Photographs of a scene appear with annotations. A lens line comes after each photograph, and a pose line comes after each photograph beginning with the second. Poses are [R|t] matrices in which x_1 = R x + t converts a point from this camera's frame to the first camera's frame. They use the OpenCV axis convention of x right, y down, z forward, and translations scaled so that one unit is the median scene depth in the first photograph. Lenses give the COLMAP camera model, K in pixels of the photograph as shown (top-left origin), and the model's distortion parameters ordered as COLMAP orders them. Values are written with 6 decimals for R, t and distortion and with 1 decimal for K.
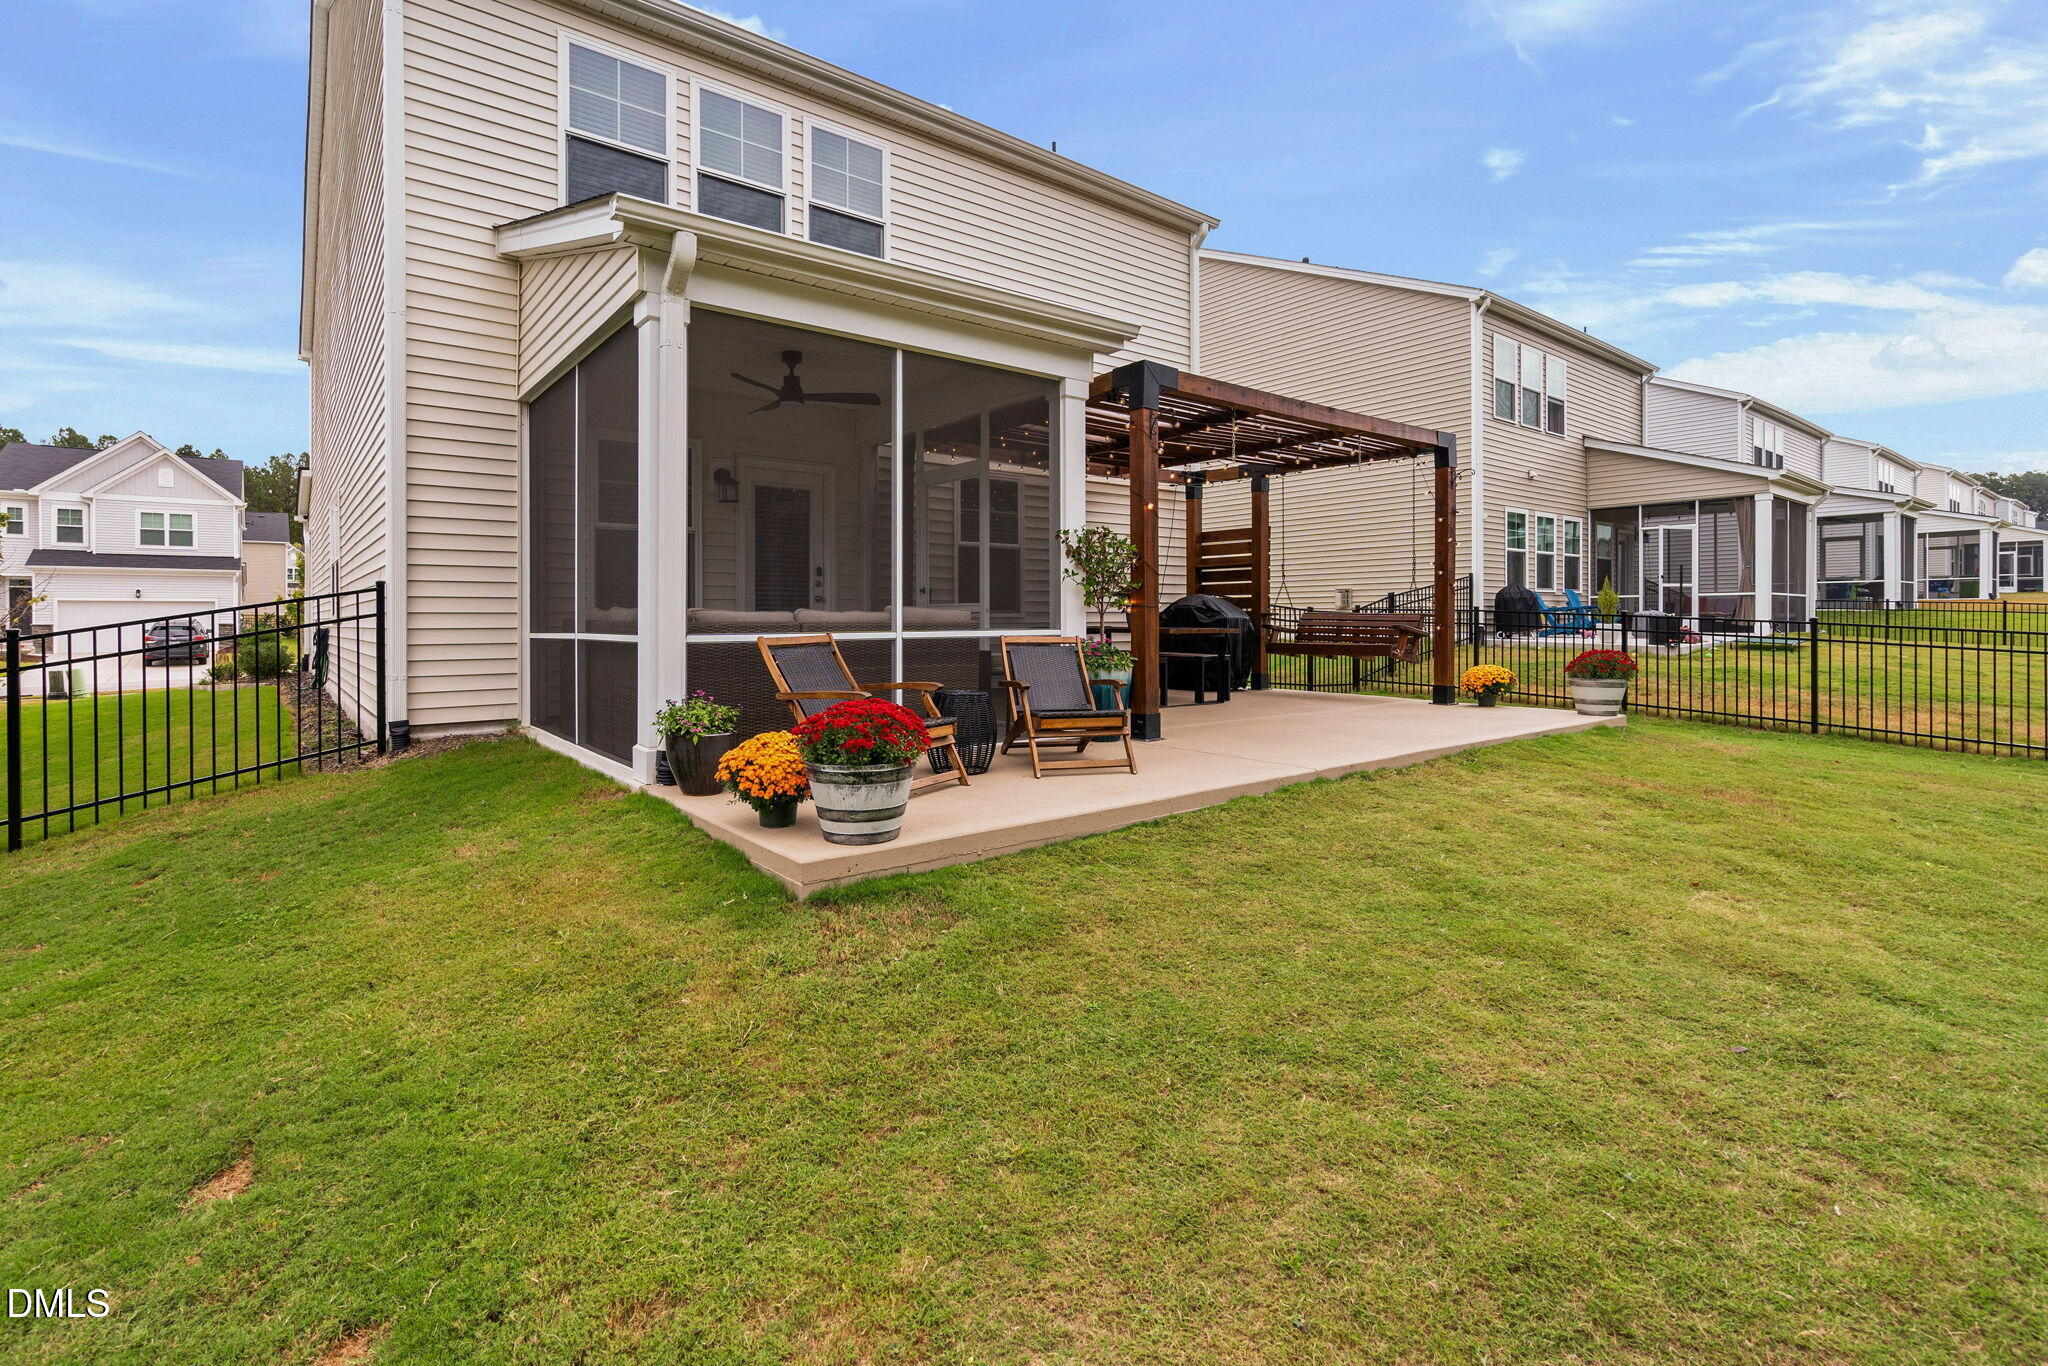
lens RADIAL K [[945.2, 0, 1026.8], [0, 945.2, 627.9], [0, 0, 1]] dist [0.002173, 0.000284]
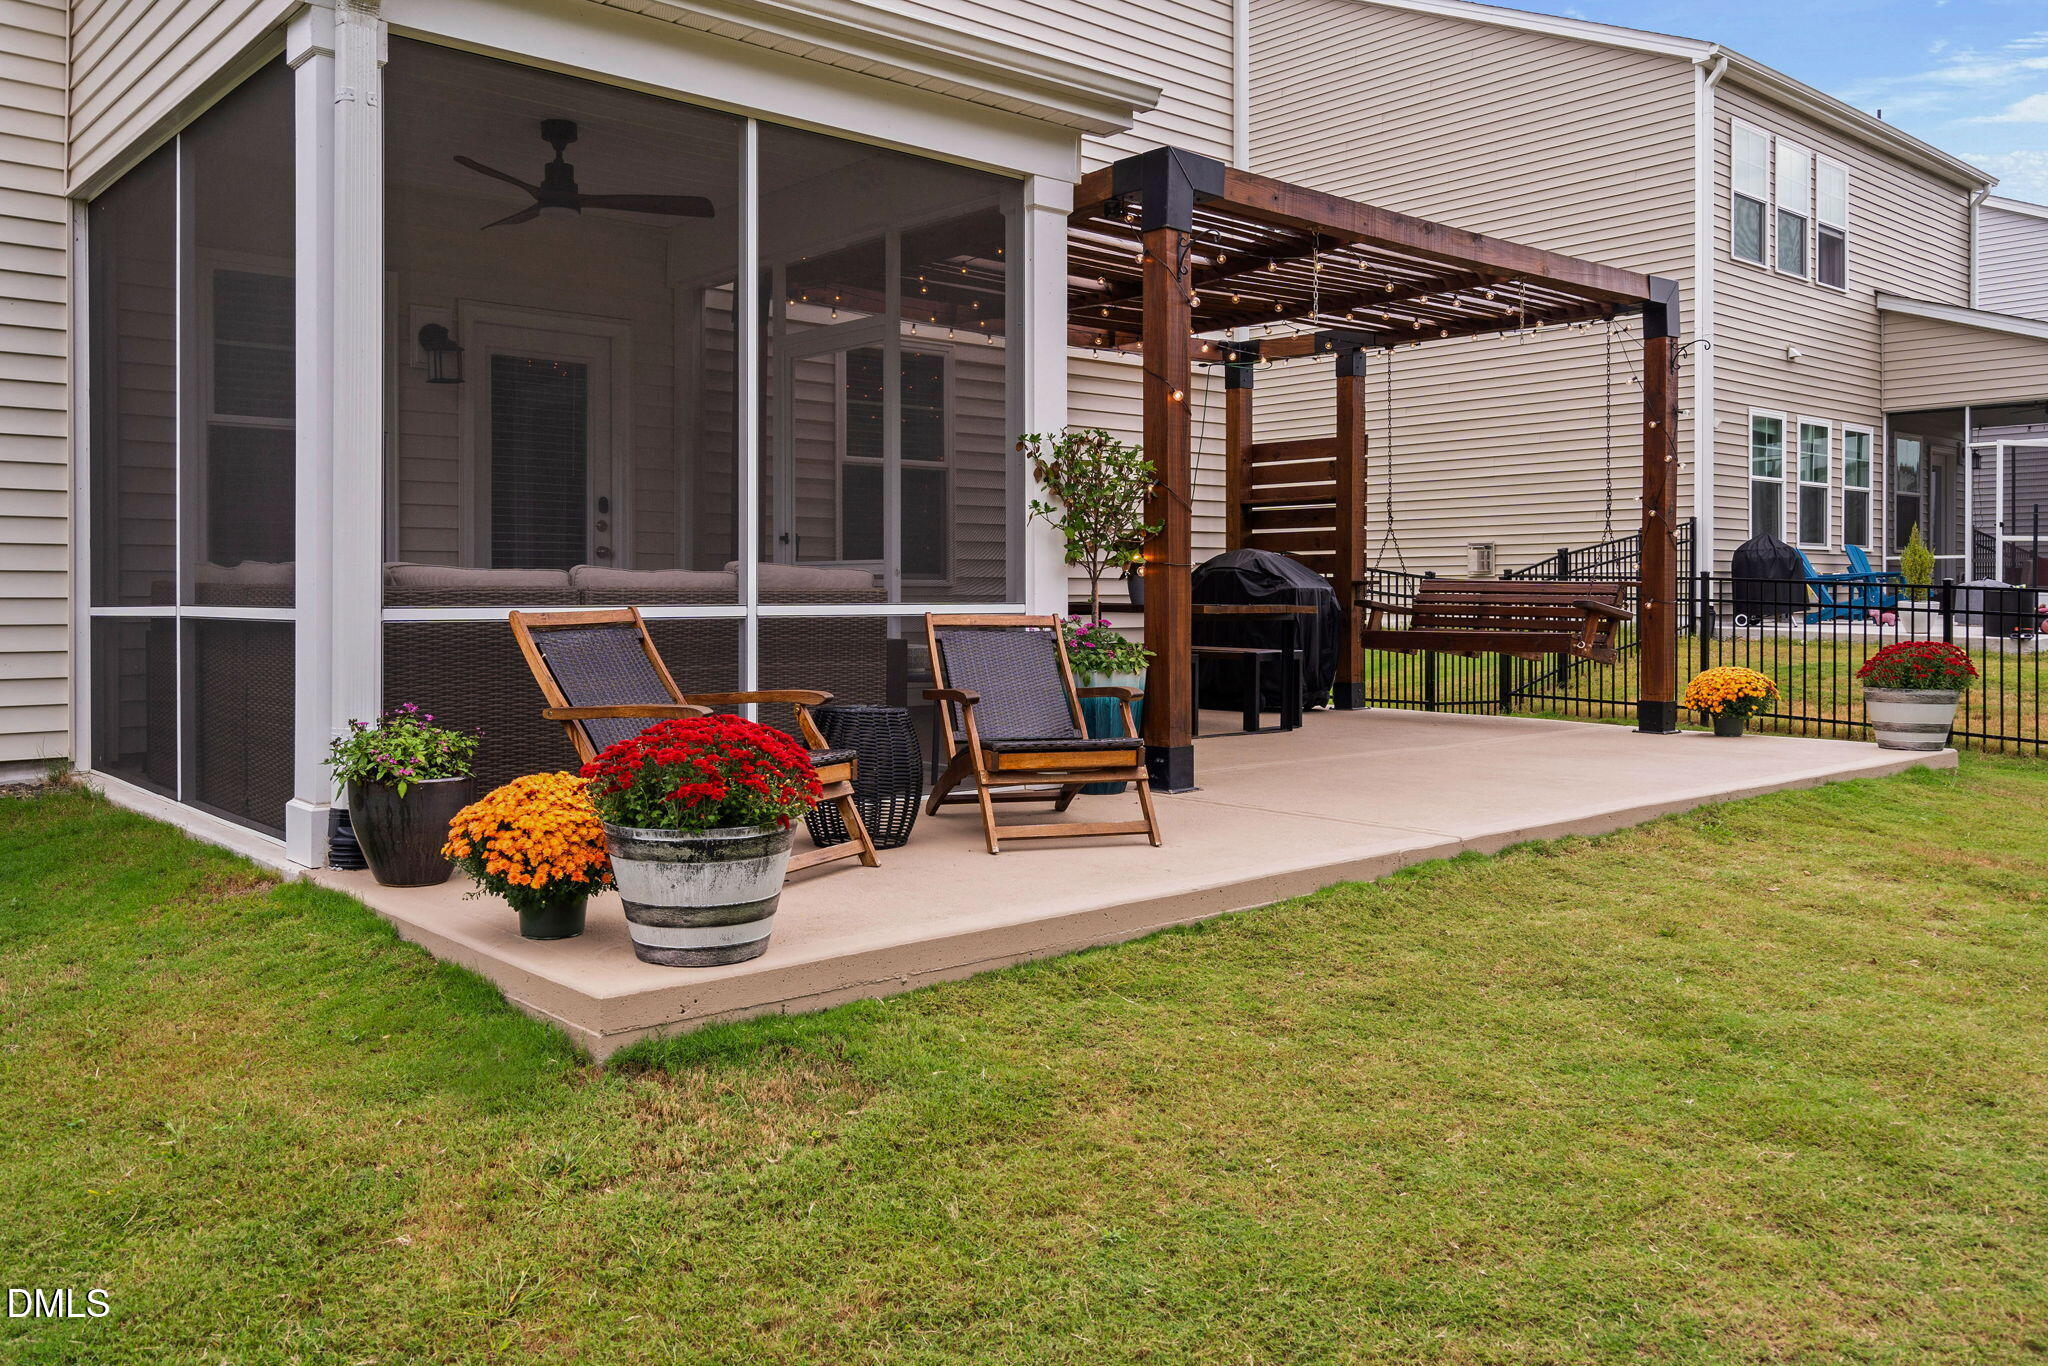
lens RADIAL K [[1598.3, 0, 1023.4], [0, 1598.3, 618.6], [0, 0, 1]] dist [0.027023, -0.020376]
pose [[0.998711, 0.002782, 0.050691, -0.020402], [-0.003053, 0.999981, 0.005266, 0.007462], [-0.050676, -0.005414, 0.998700, 0.007950]]
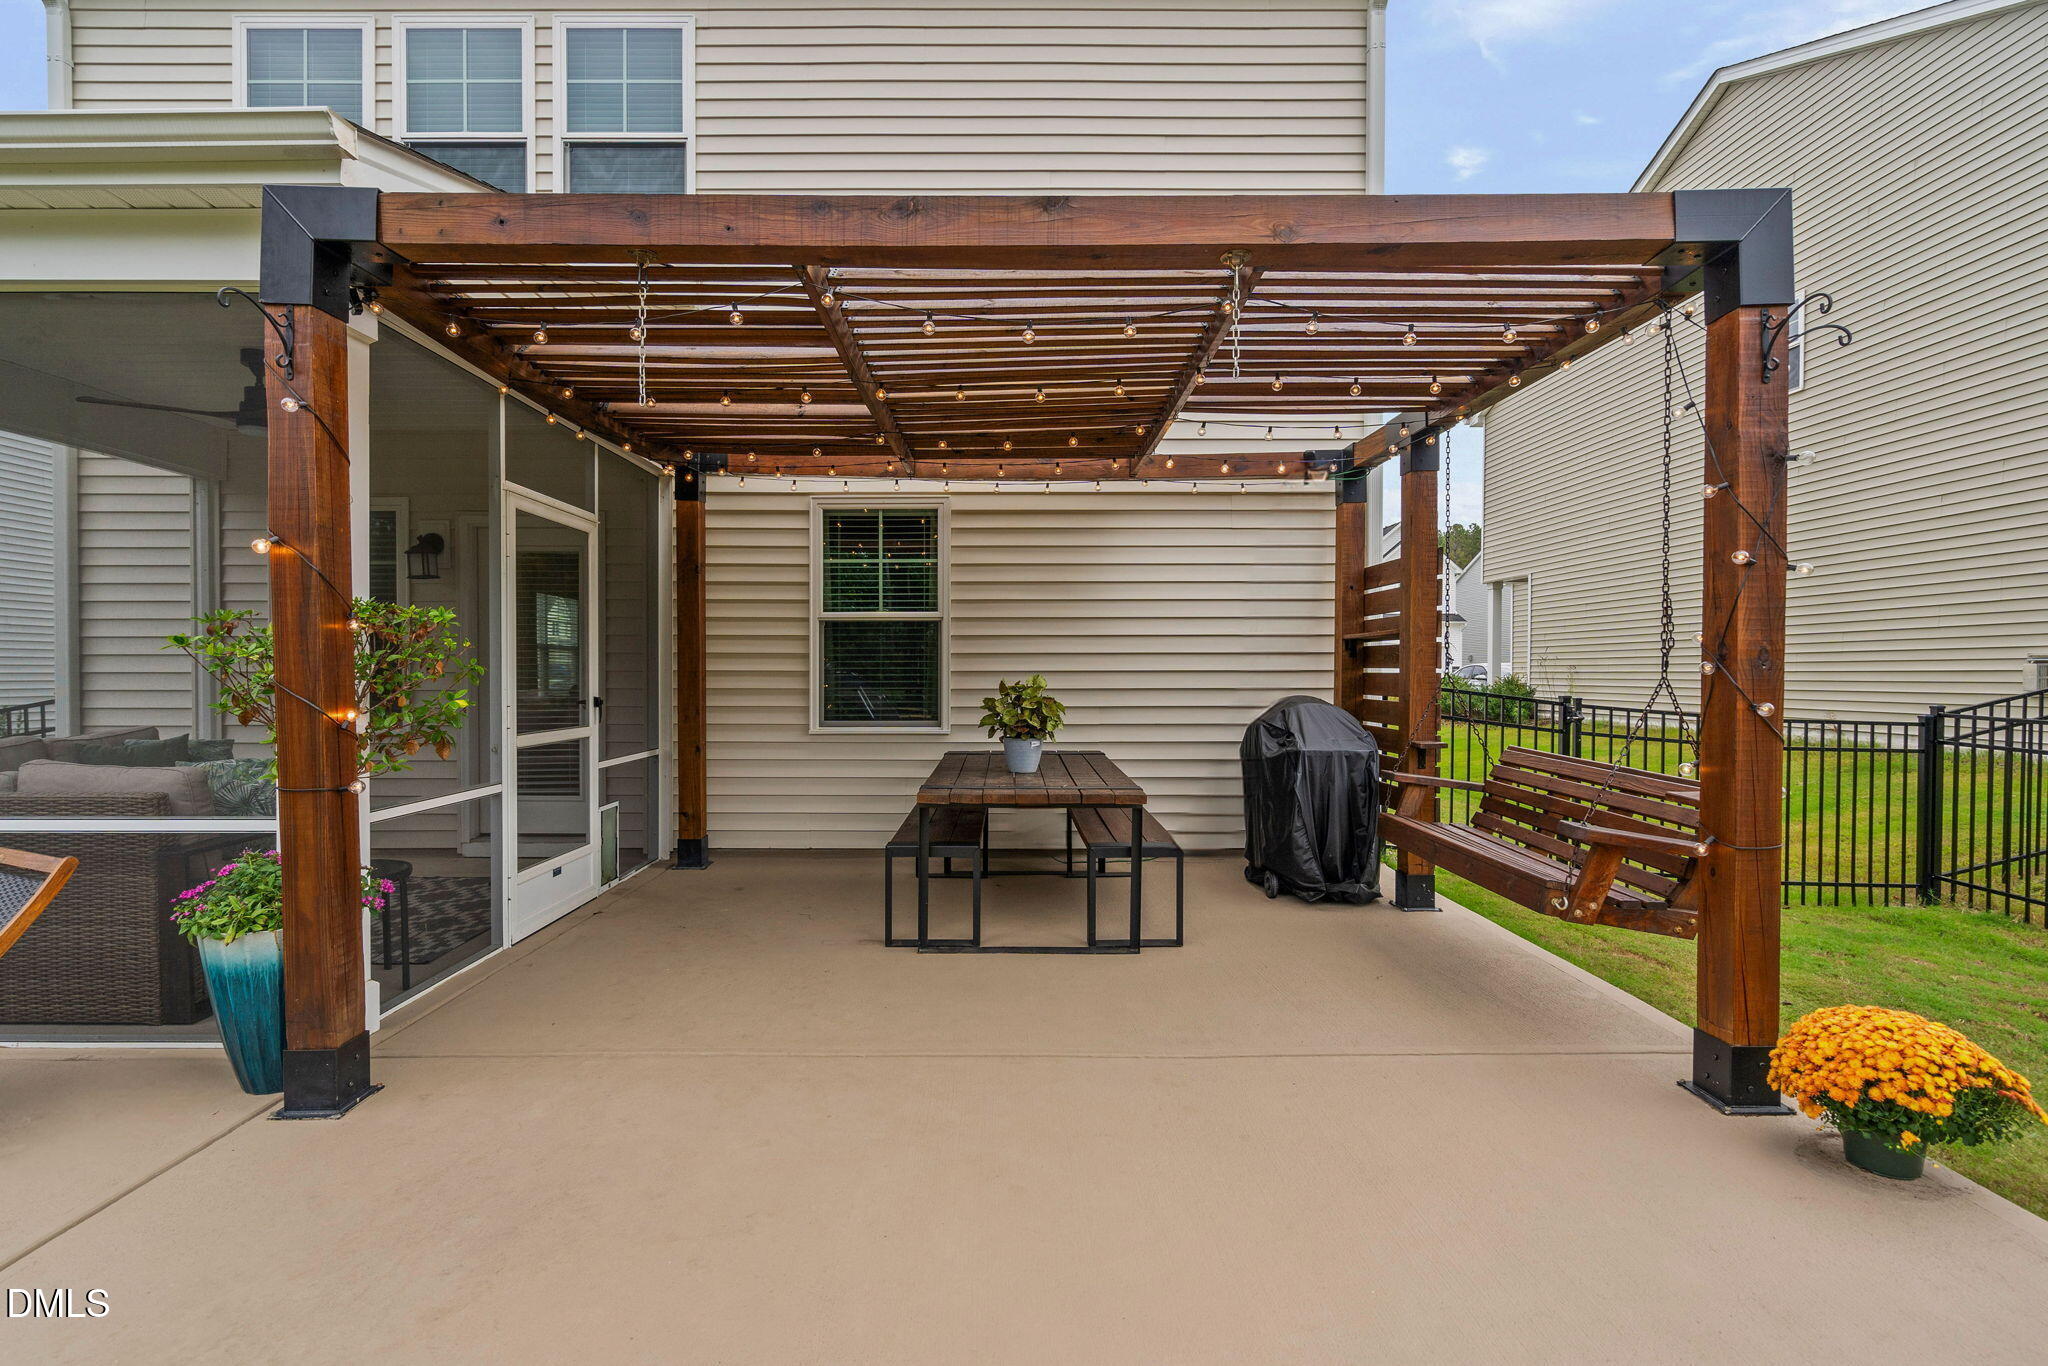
lens RADIAL K [[933.5, 0, 1017.3], [0, 933.5, 692.6], [0, 0, 1]] dist [-0.001791, 0.000887]
pose [[0.784679, 0.018556, -0.619625, 0.812614], [-0.008533, 0.999780, 0.019135, -0.099545], [0.619844, -0.009727, 0.784665, 1.149701]]
